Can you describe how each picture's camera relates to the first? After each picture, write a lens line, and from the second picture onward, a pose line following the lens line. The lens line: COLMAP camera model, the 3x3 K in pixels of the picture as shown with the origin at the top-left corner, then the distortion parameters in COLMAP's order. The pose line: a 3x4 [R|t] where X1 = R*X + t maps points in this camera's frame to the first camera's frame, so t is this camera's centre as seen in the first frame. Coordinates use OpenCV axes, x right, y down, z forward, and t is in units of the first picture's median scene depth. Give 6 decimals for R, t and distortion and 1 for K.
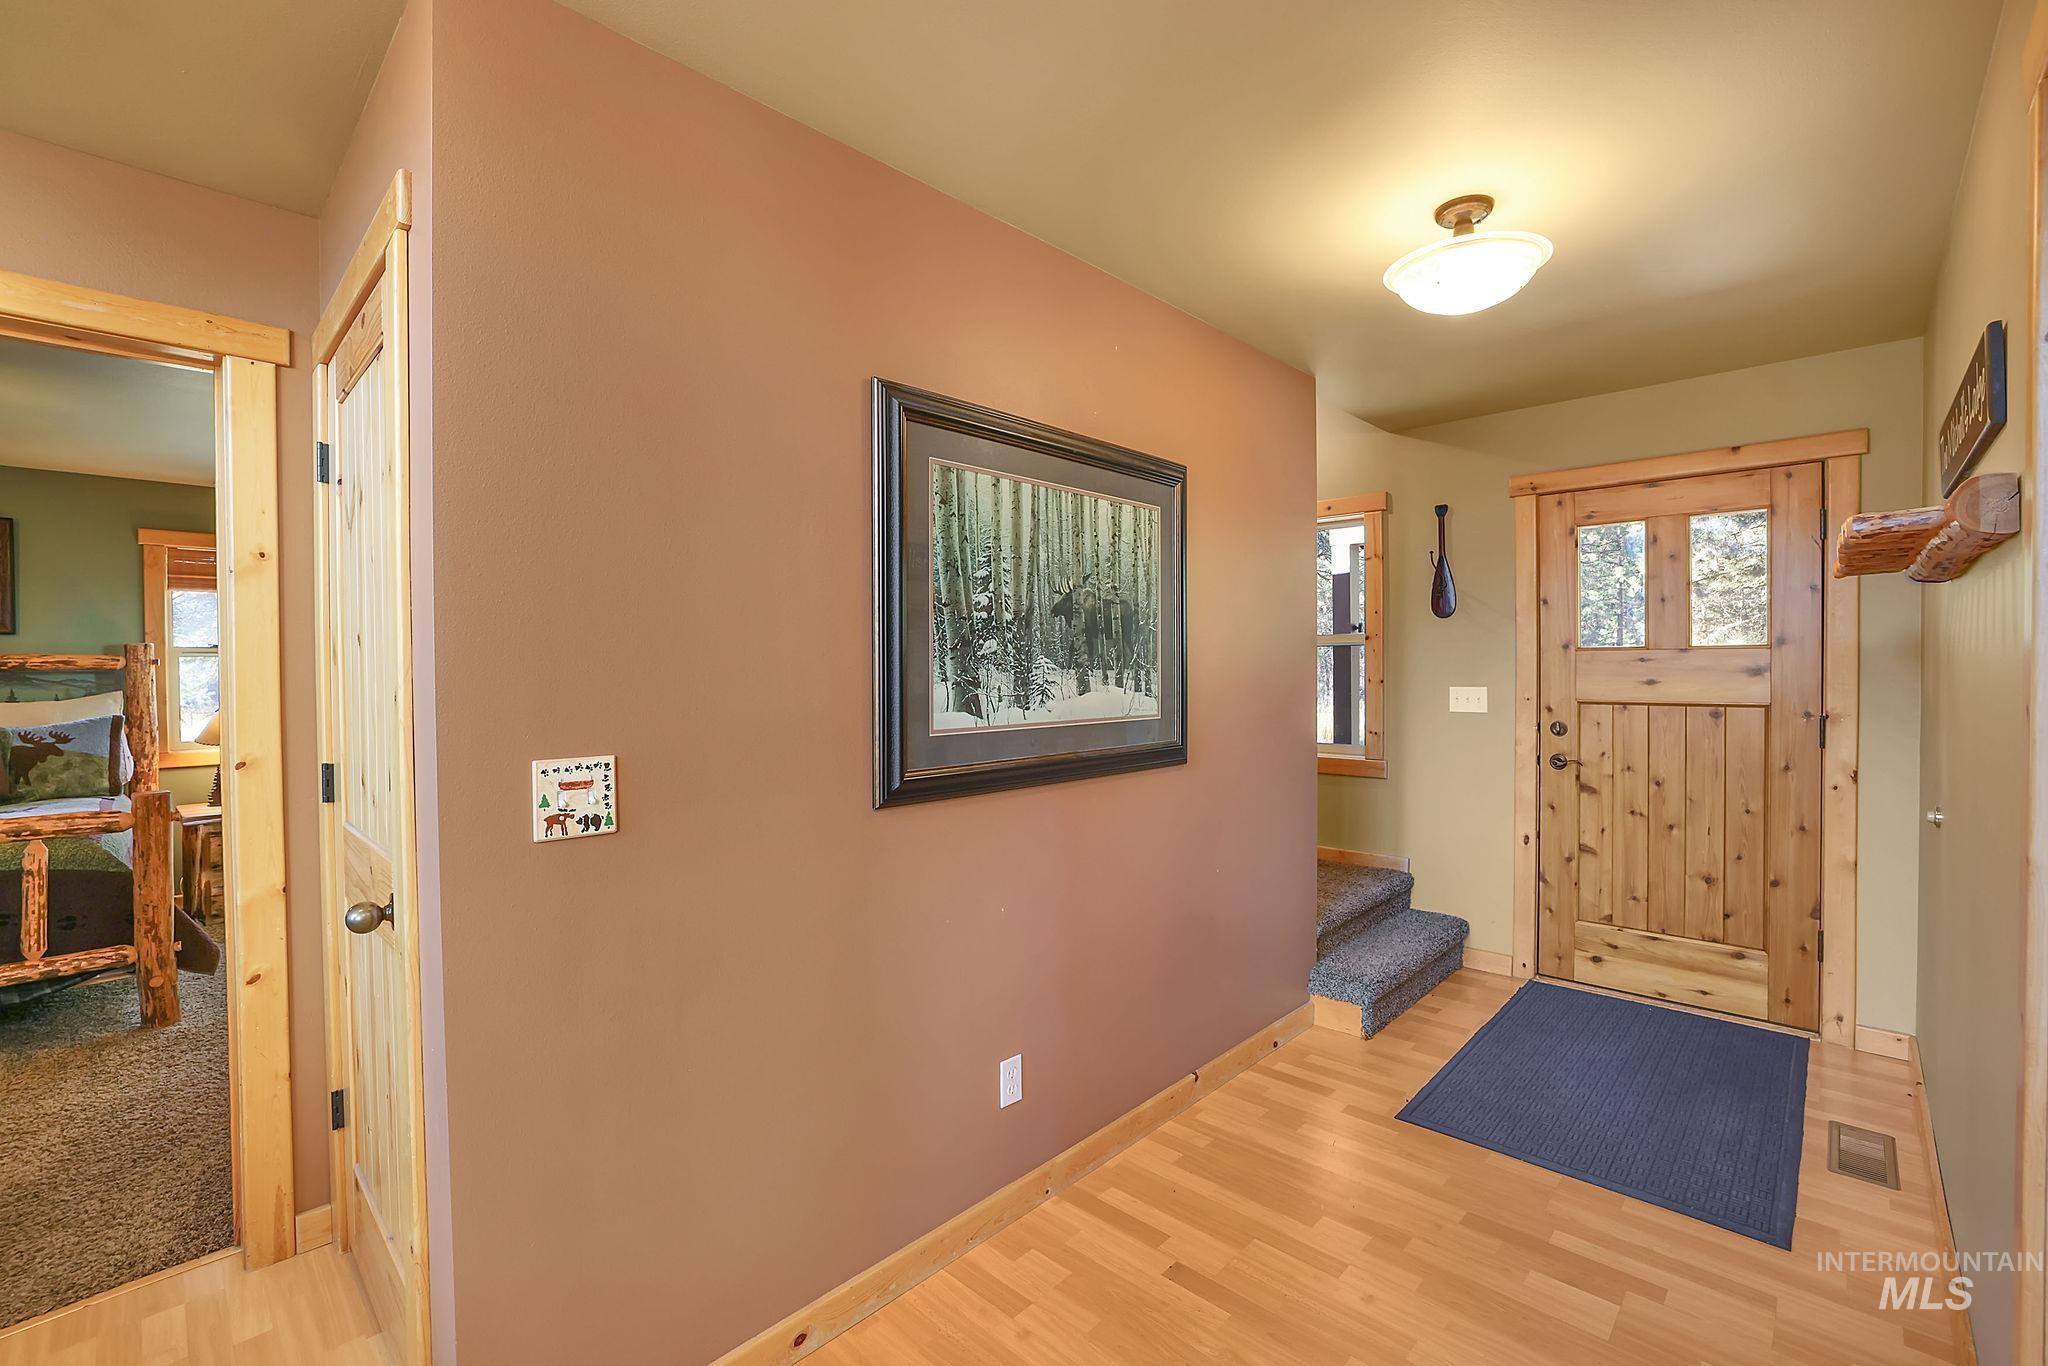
lens RADIAL K [[879.7, 0, 1024.0], [0, 879.7, 683.0], [0, 0, 1]] dist [-0.049294, 0.017033]
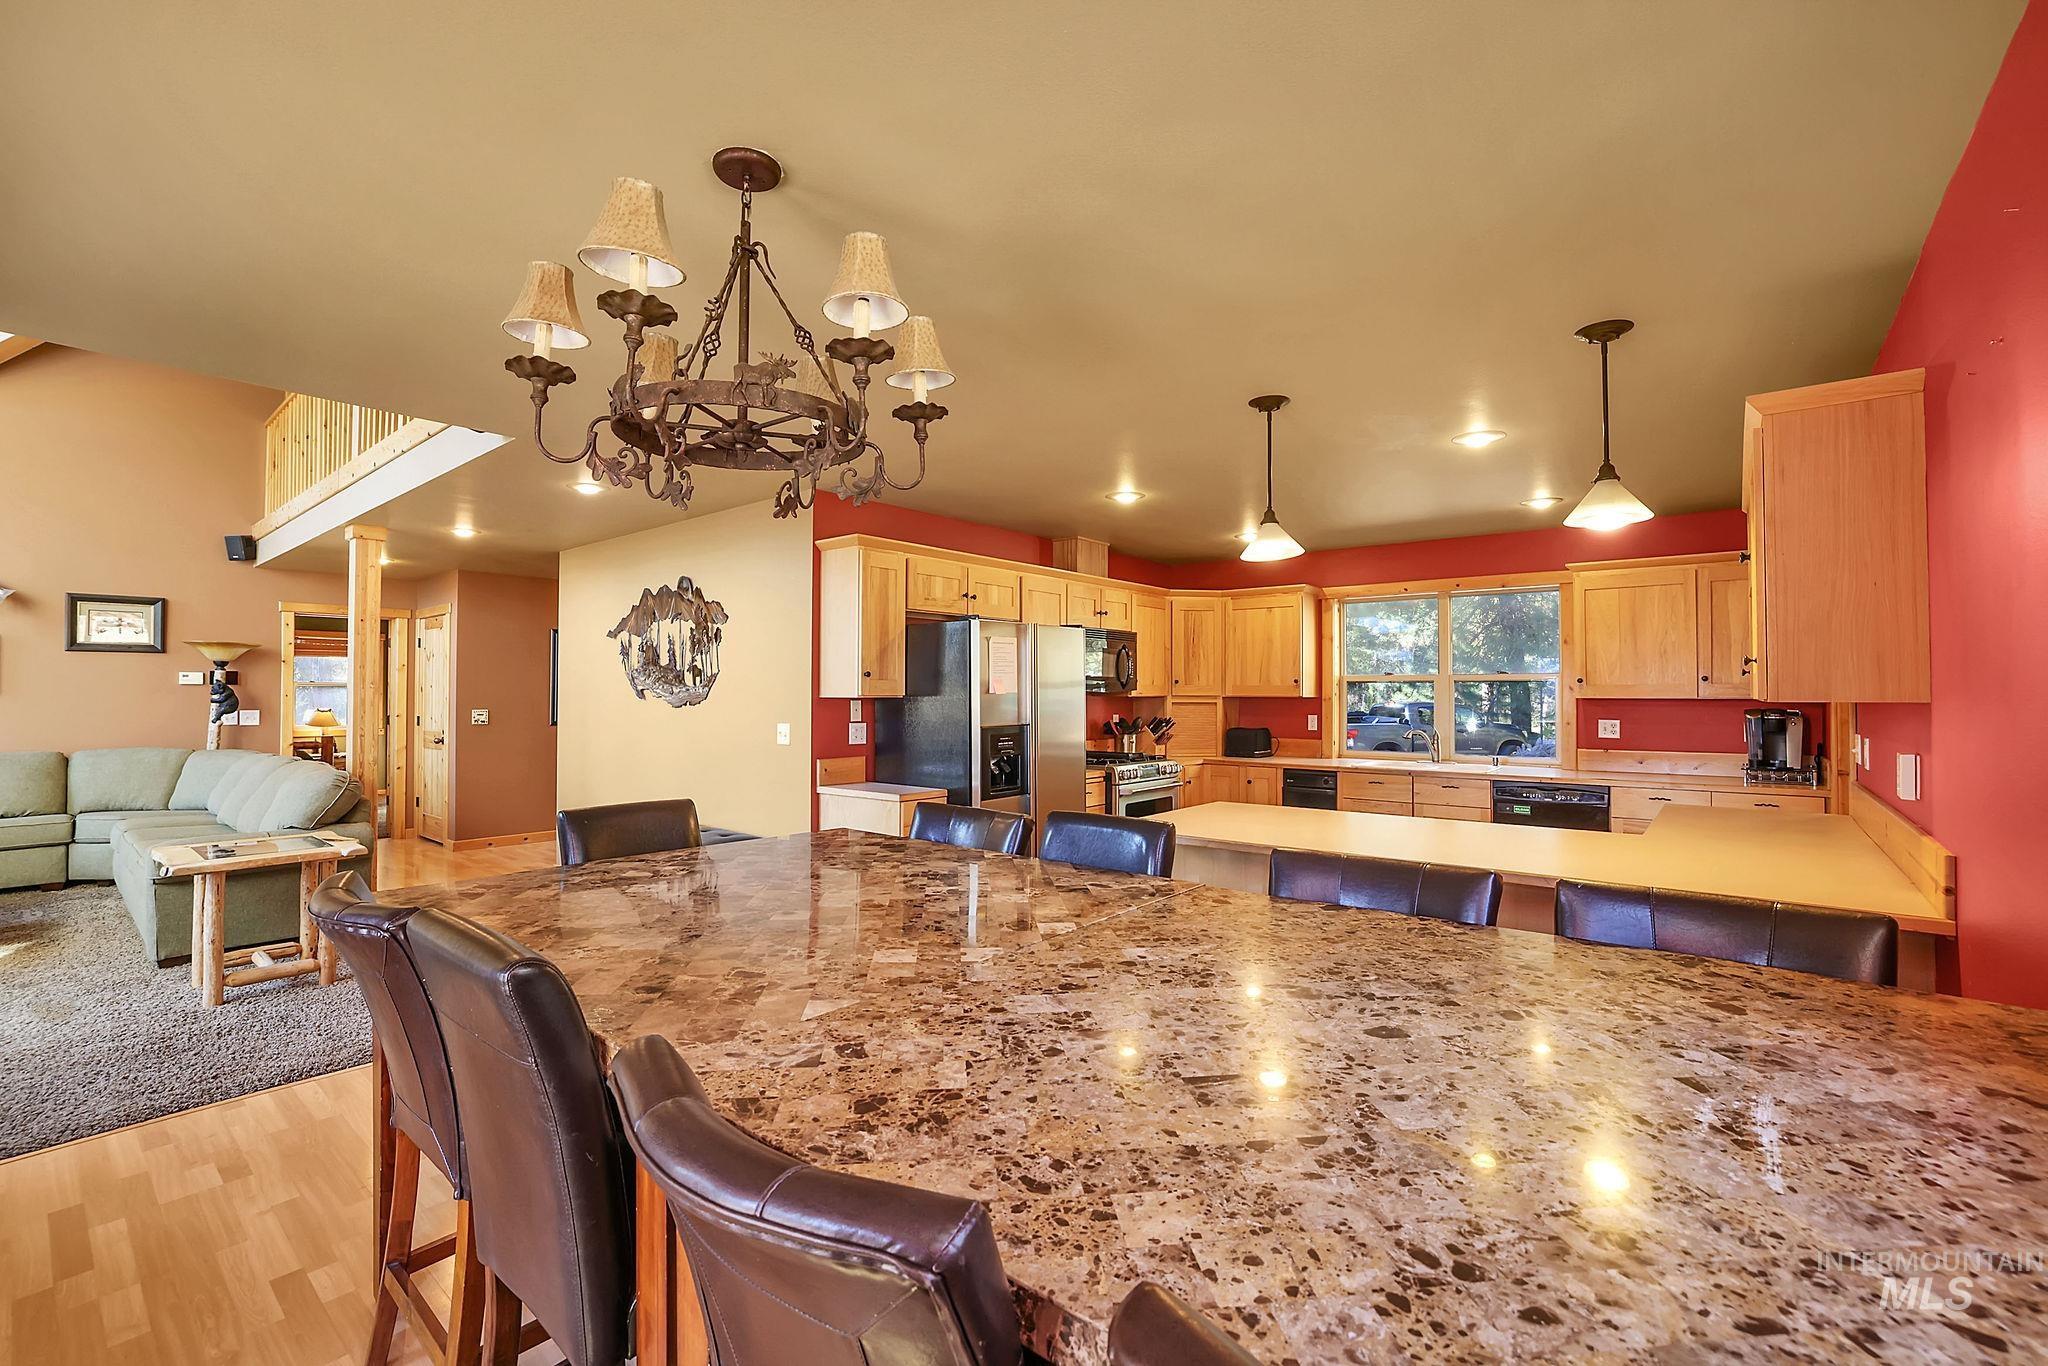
lens RADIAL K [[879.7, 0, 1024.0], [0, 879.7, 683.0], [0, 0, 1]] dist [-0.049294, 0.017033]
pose [[0.997345, 0.007261, 0.072462, 1.469907], [-0.004840, 0.999426, -0.033532, 0.048574], [-0.072664, 0.033093, 0.996807, -2.753474]]
